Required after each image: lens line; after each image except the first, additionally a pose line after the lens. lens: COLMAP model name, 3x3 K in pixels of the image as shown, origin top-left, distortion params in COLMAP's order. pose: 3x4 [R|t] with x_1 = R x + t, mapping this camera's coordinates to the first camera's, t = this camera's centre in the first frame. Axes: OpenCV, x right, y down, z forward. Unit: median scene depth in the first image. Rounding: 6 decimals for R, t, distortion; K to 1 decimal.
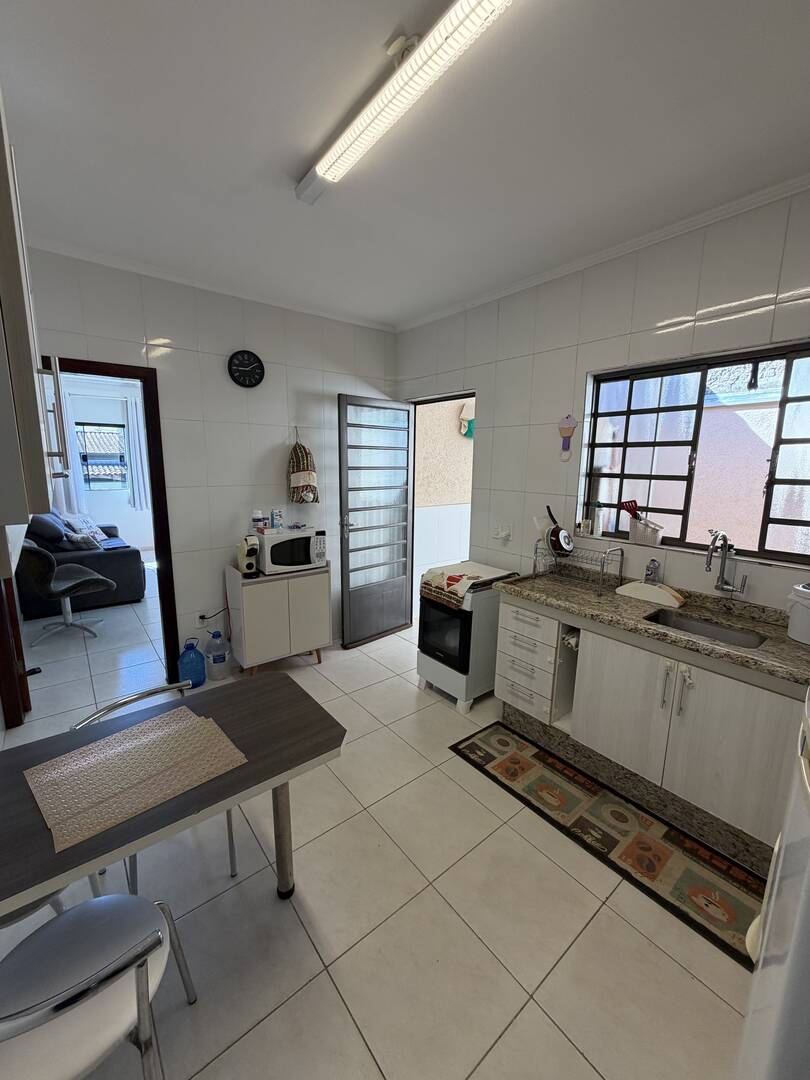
lens RADIAL K [[430.9, 0, 403.2], [0, 430.9, 536.9], [0, 0, 1]] dist [0.000646, 0.000202]
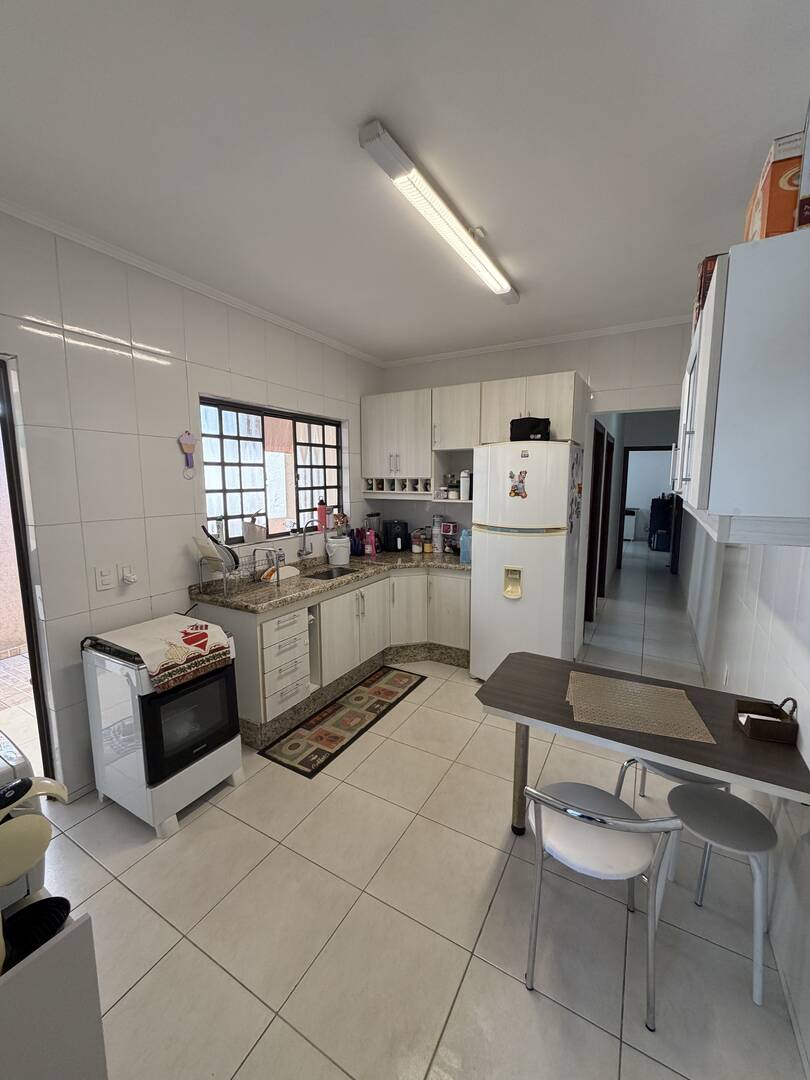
lens RADIAL K [[430.9, 0, 403.2], [0, 430.9, 536.9], [0, 0, 1]] dist [0.000646, 0.000202]
pose [[-0.360791, -0.135901, 0.922692, -0.942248], [0.164110, 0.964639, 0.206250, -0.230478], [-0.918095, 0.225836, -0.325731, 1.220302]]
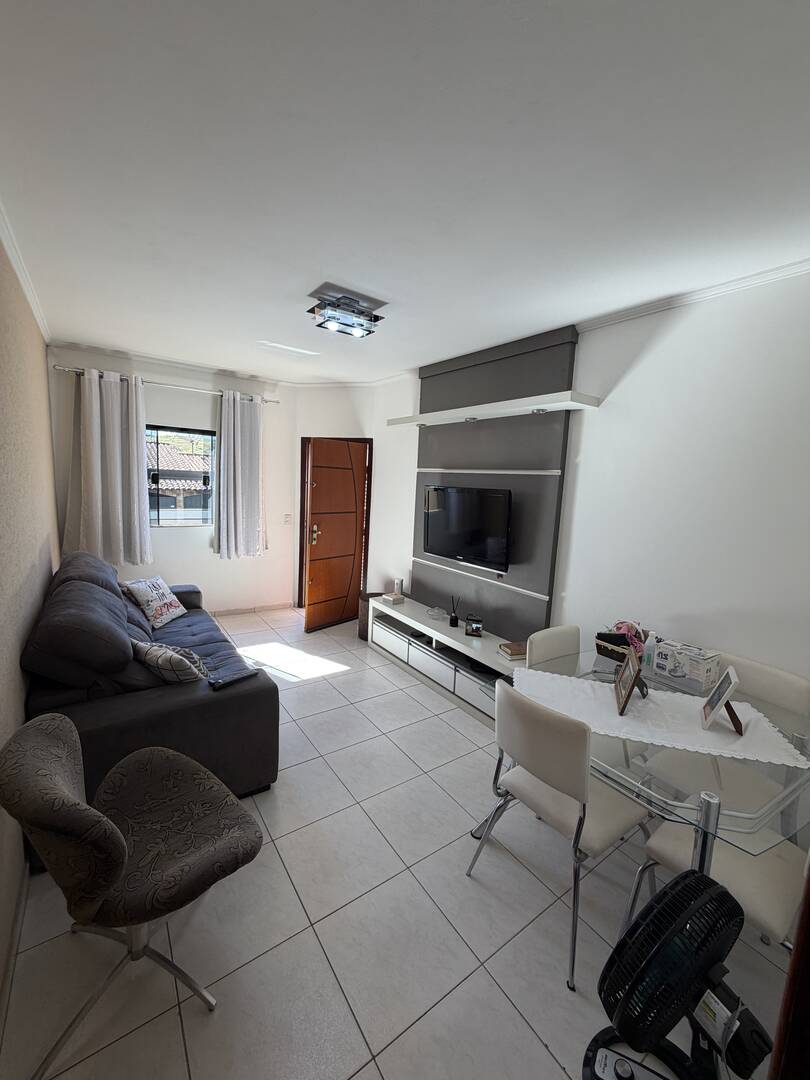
lens RADIAL K [[430.9, 0, 403.2], [0, 430.9, 536.9], [0, 0, 1]] dist [0.000646, 0.000202]
pose [[0.997031, 0.049251, -0.059188, -0.062329], [-0.051813, 0.997750, -0.042556, -0.016730], [0.056959, 0.045497, 0.997339, 0.072025]]
